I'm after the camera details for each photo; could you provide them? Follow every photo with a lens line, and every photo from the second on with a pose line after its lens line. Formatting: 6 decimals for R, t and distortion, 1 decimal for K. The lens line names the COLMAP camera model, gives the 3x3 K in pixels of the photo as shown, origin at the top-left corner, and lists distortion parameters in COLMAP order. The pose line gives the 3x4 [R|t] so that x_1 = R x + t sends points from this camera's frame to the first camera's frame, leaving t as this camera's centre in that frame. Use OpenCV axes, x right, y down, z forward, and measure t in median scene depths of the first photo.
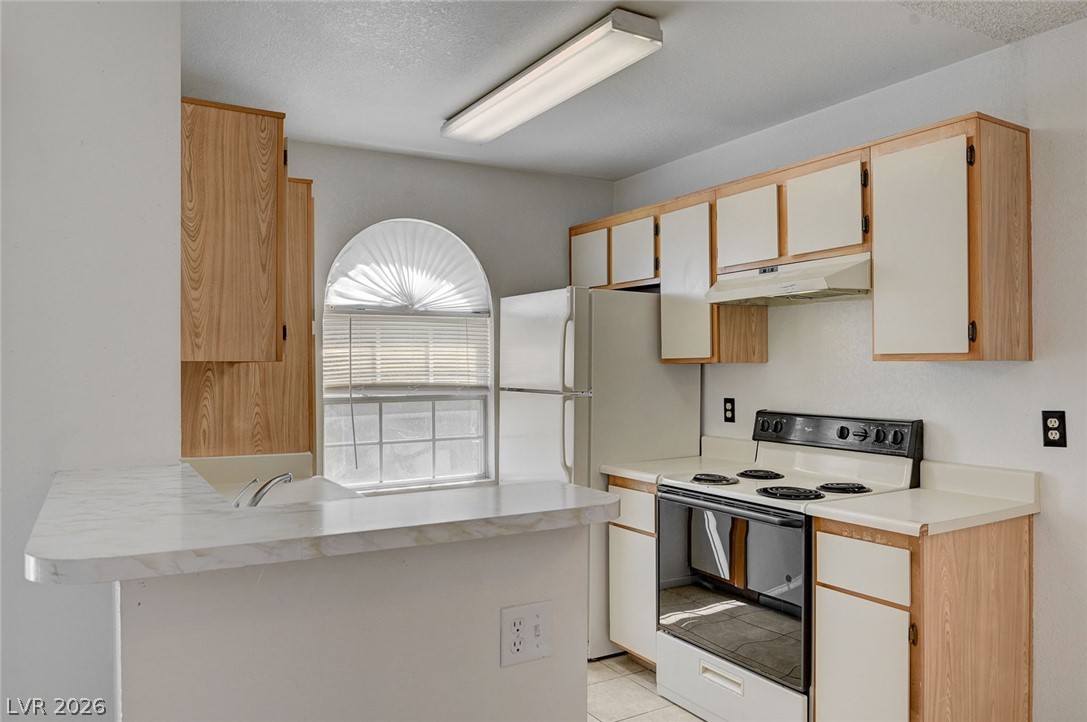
lens RADIAL K [[765.6, 0, 543.1], [0, 765.6, 360.5], [0, 0, 1]] dist [-0.039707, -0.006594]
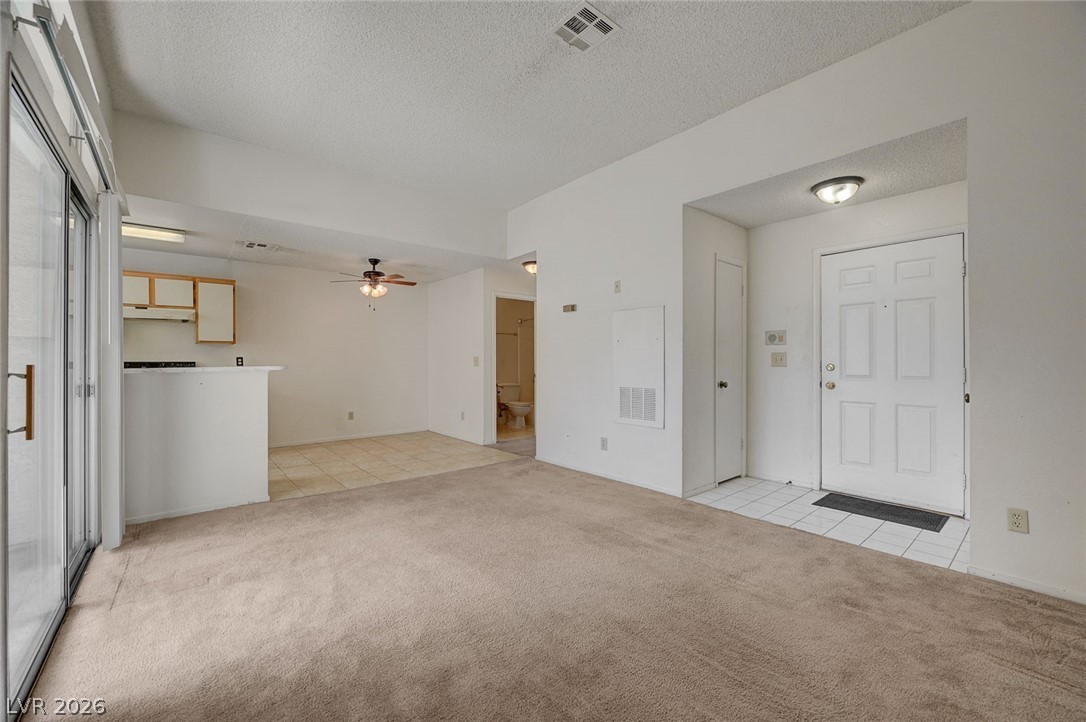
lens RADIAL K [[426.6, 0, 542.3], [0, 426.6, 363.6], [0, 0, 1]] dist [-0.002954, 0.001087]
pose [[-0.160672, 0.001237, 0.987007, -1.527978], [-0.002060, 0.999997, -0.001588, 0.085840], [-0.987006, -0.002288, -0.160669, -0.185883]]
